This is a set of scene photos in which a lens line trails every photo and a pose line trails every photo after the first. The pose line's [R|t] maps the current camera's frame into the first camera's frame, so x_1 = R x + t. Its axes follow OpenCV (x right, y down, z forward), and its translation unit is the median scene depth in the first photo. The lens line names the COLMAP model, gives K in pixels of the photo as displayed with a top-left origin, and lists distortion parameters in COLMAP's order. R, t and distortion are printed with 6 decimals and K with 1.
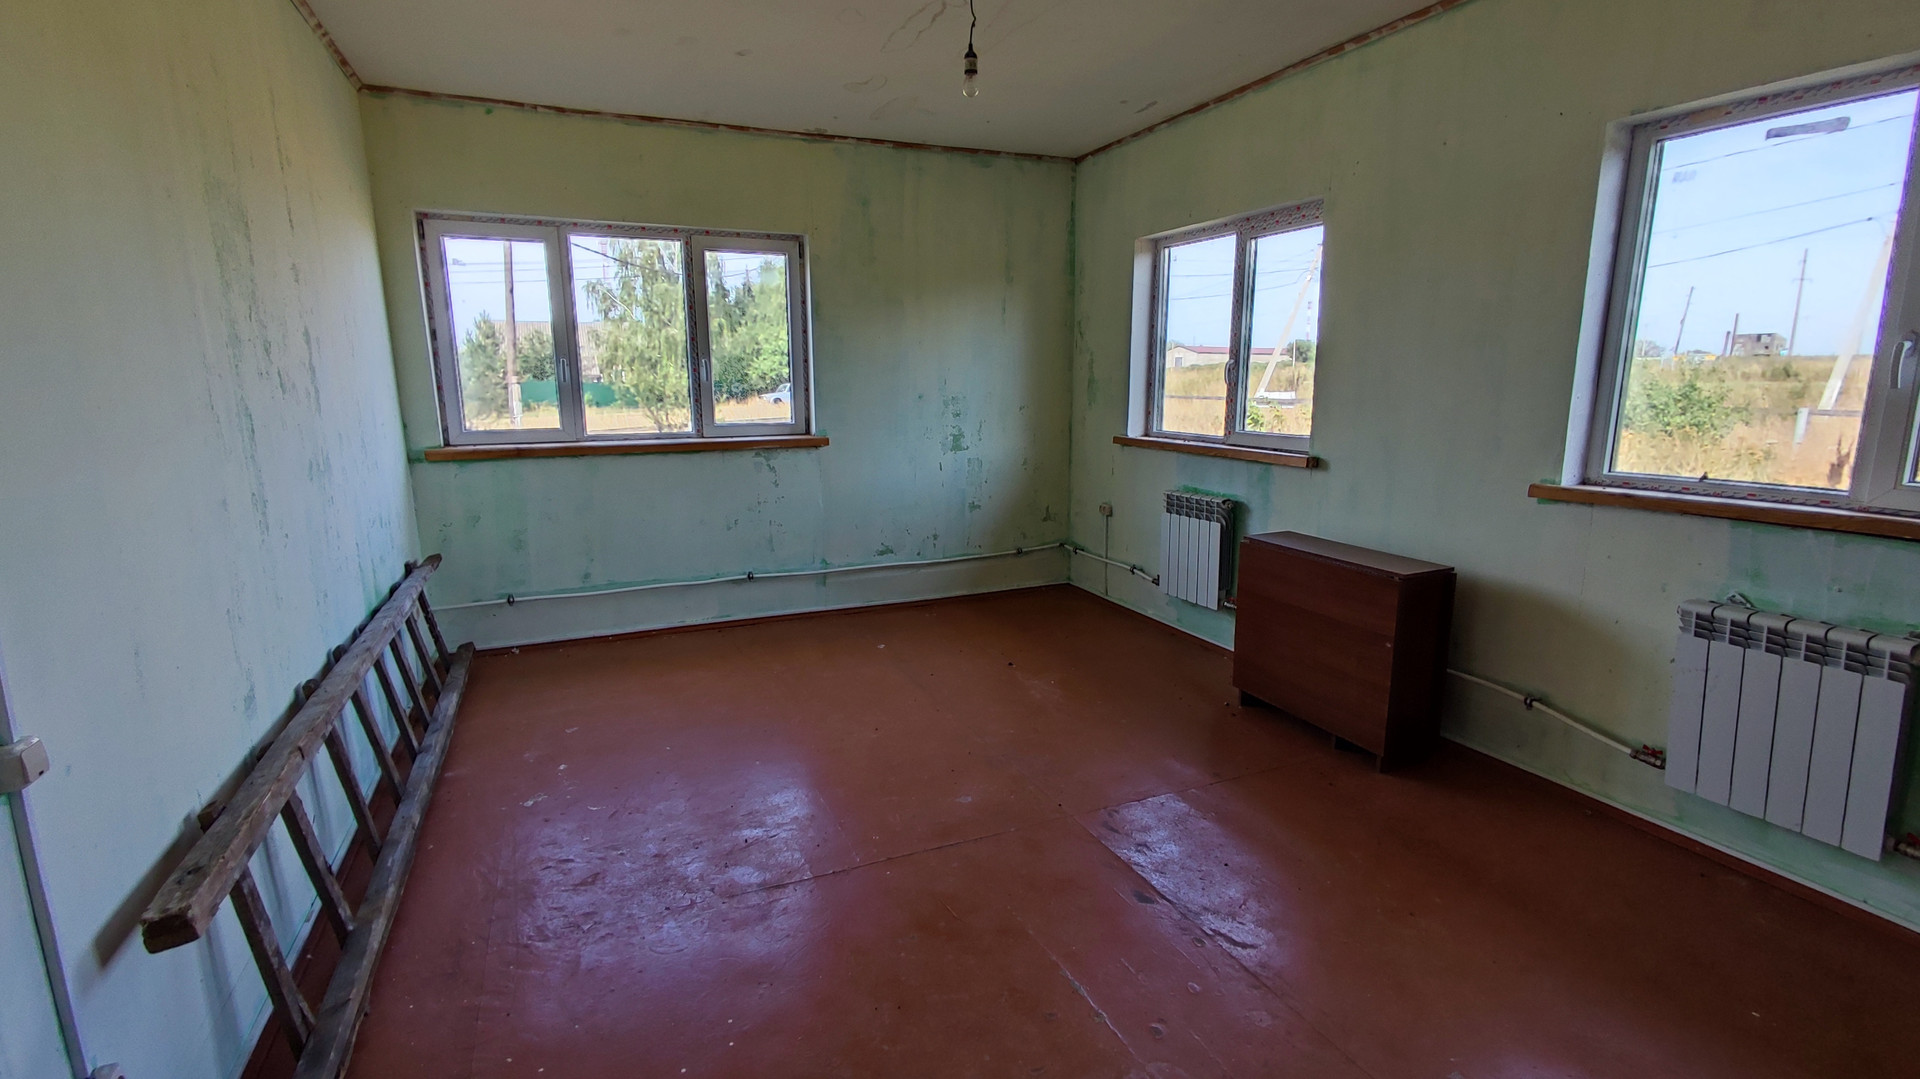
lens RADIAL K [[874.0, 0, 960.0], [0, 874.0, 548.6], [0, 0, 1]] dist [0.003980, -0.001225]
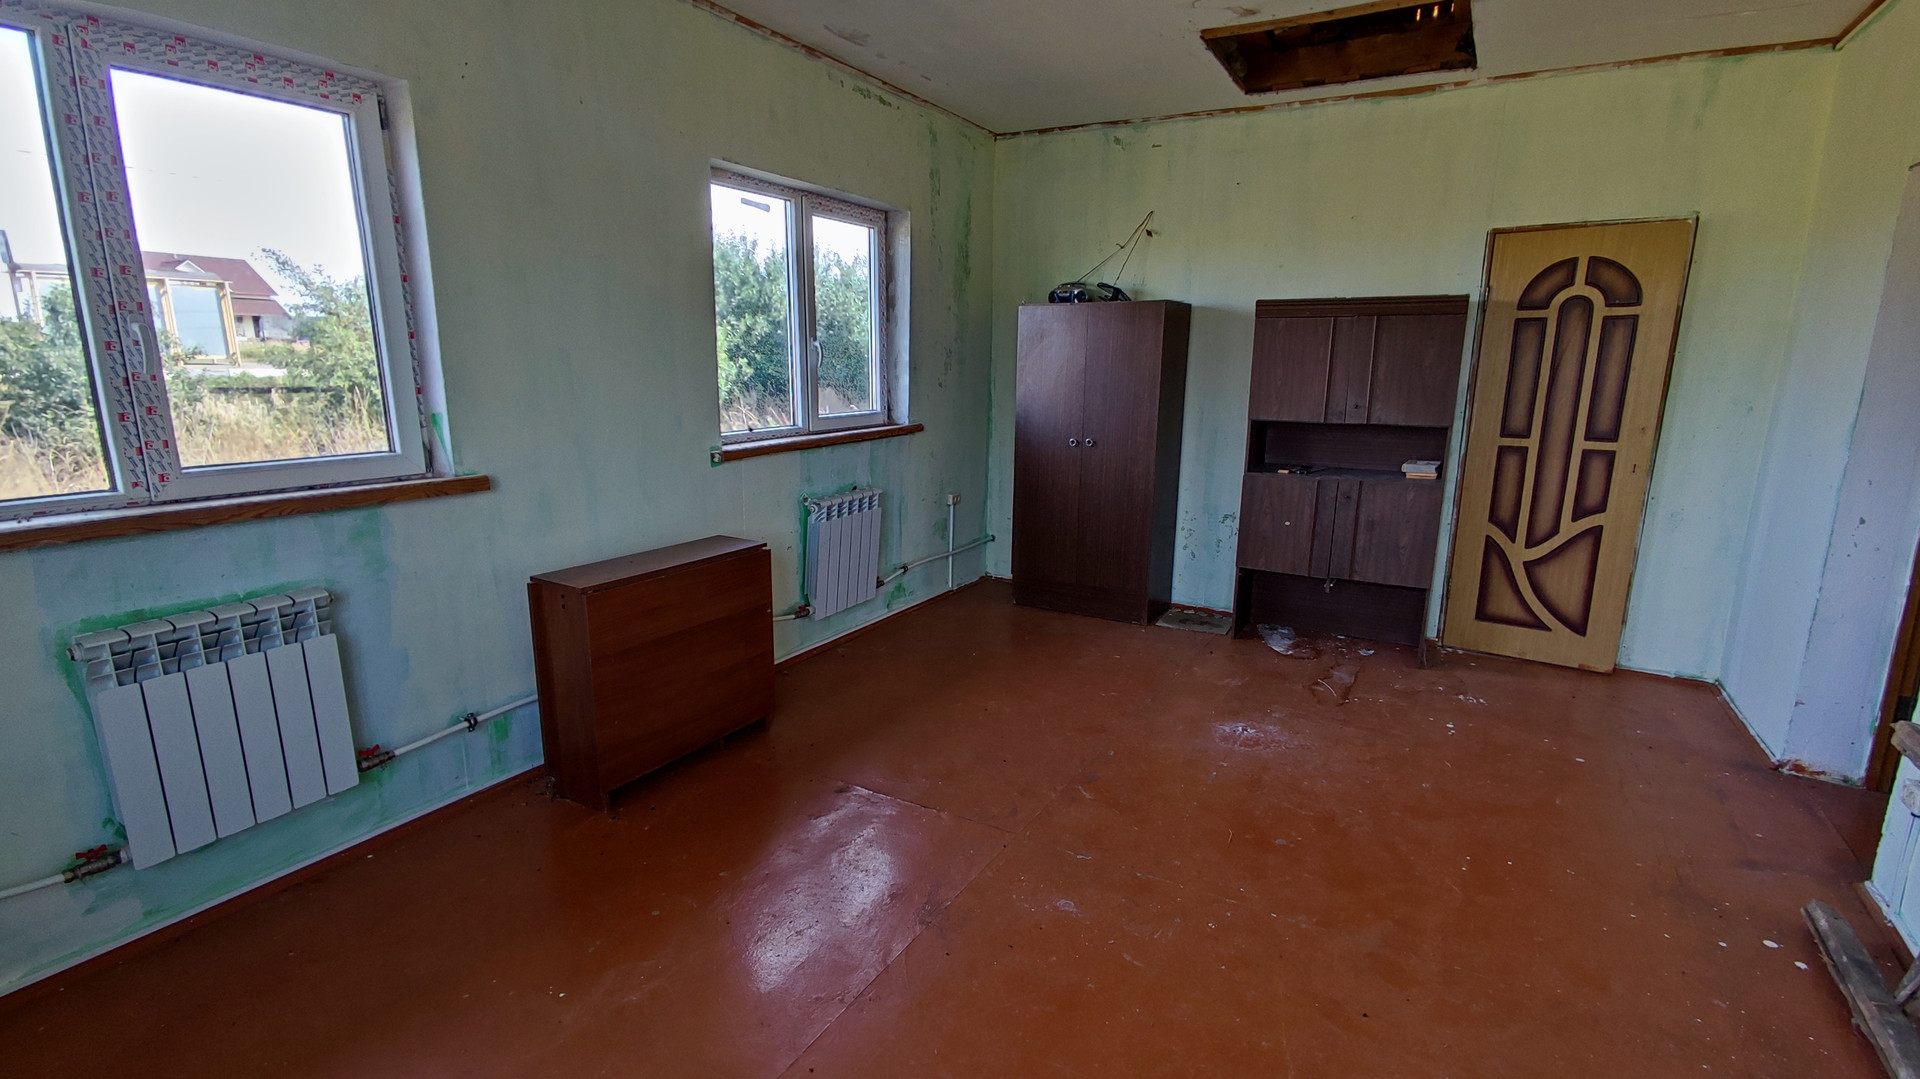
lens RADIAL K [[874.0, 0, 960.0], [0, 874.0, 548.6], [0, 0, 1]] dist [0.003980, -0.001225]
pose [[-0.577263, -0.152652, 0.802163, -0.357140], [0.176957, 0.935638, 0.305397, -0.177628], [-0.797154, 0.318242, -0.513096, 0.978031]]
